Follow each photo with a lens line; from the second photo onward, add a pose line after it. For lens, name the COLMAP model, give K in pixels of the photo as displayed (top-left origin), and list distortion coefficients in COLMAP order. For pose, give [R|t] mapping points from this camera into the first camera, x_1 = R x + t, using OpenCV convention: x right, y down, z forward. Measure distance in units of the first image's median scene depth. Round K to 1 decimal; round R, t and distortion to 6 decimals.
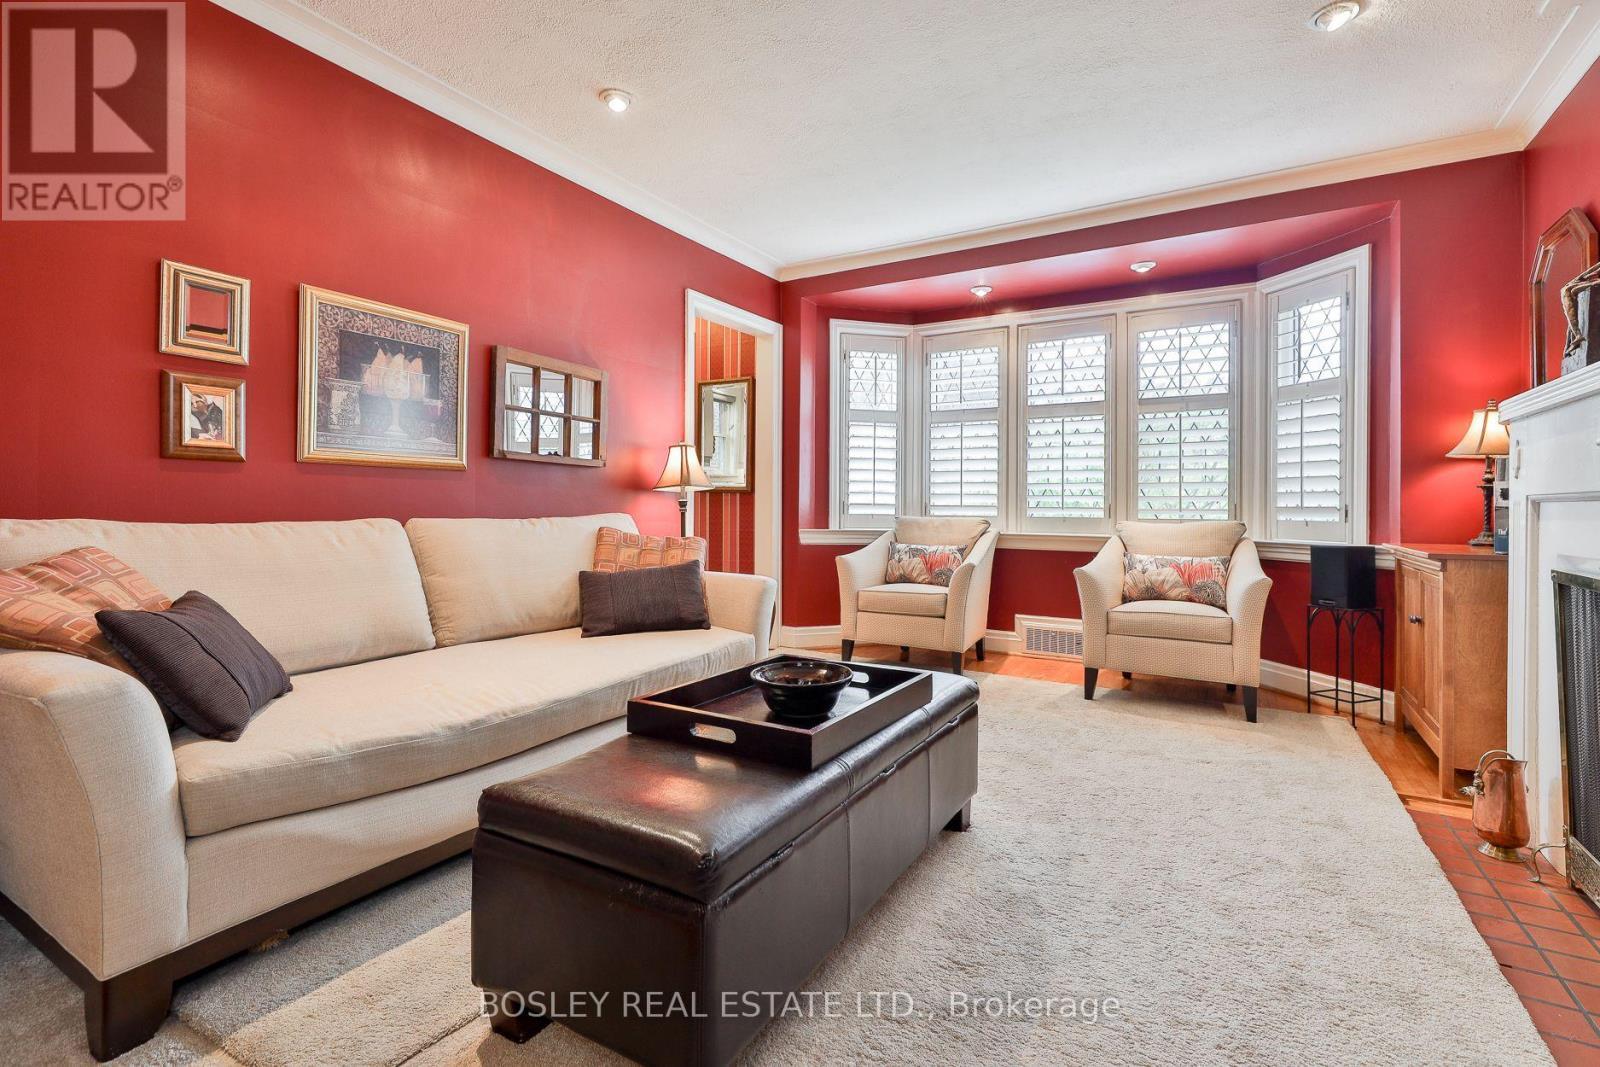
lens RADIAL K [[720.6, 0, 820.9], [0, 720.6, 508.4], [0, 0, 1]] dist [0.006399, 0.000140]
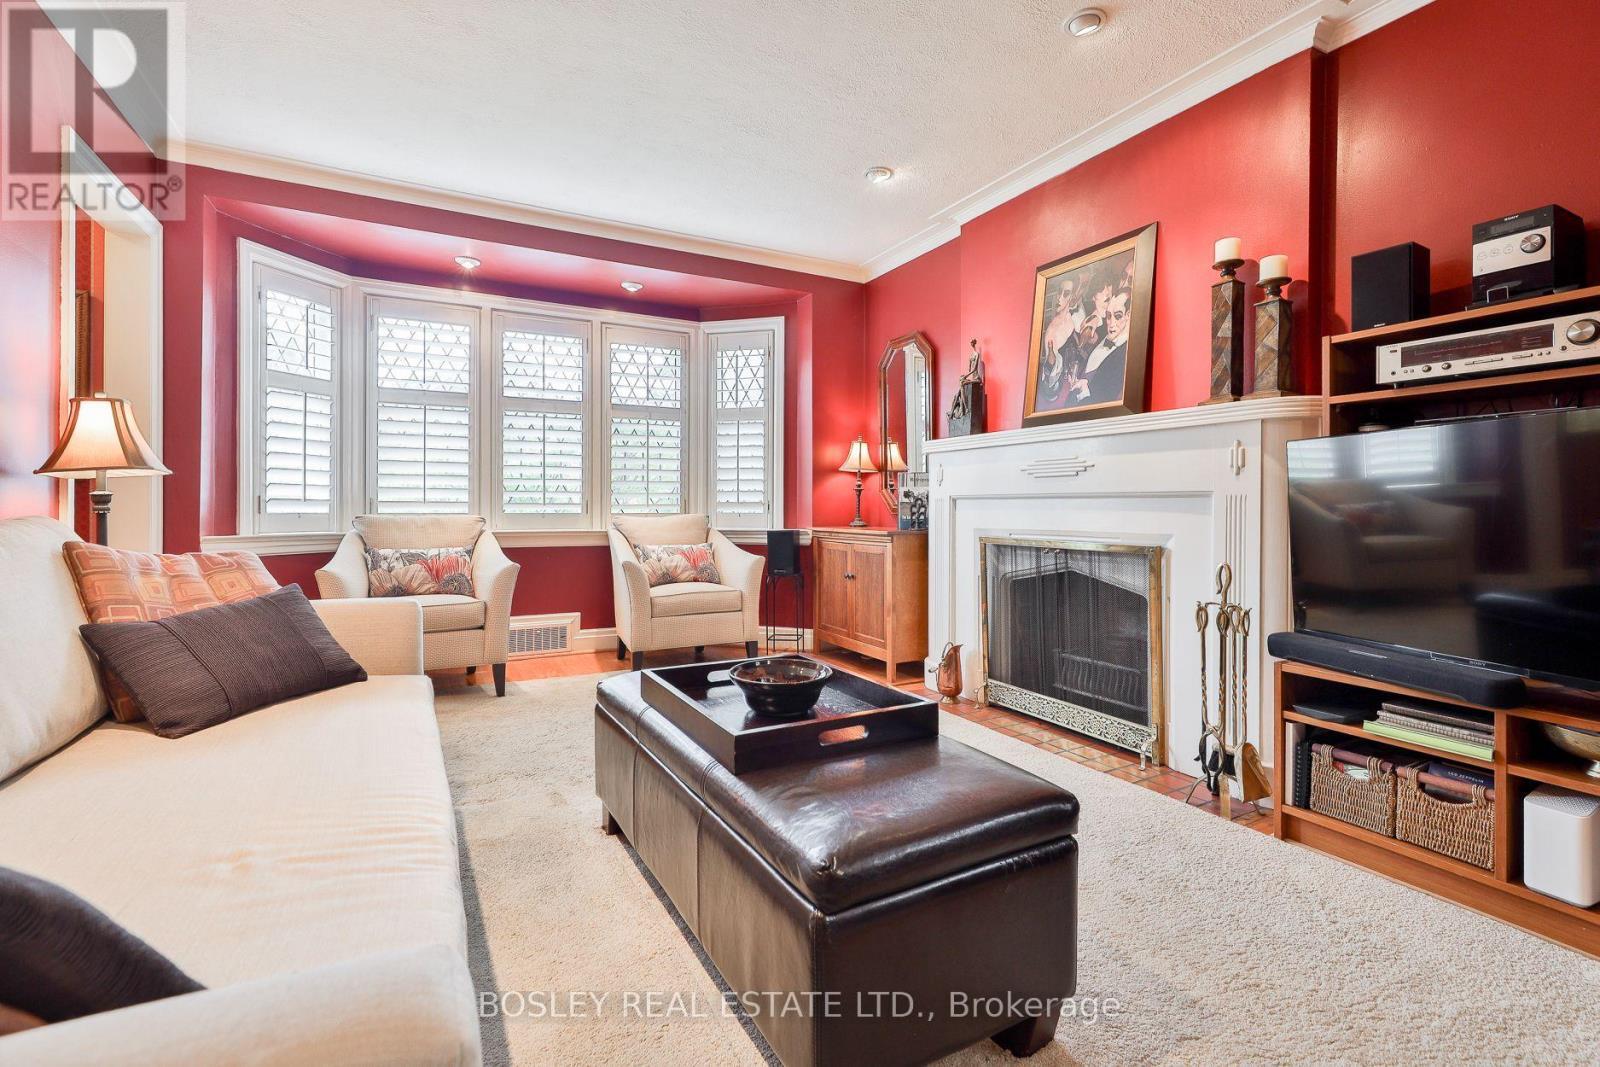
lens RADIAL K [[721.9, 0, 798.8], [0, 721.9, 503.3], [0, 0, 1]] dist [-0.000121, 0.000103]
pose [[0.534077, -0.004544, 0.845424, -0.328873], [0.003065, 0.999989, 0.003438, -0.003642], [-0.845430, 0.000755, 0.534085, 0.173004]]
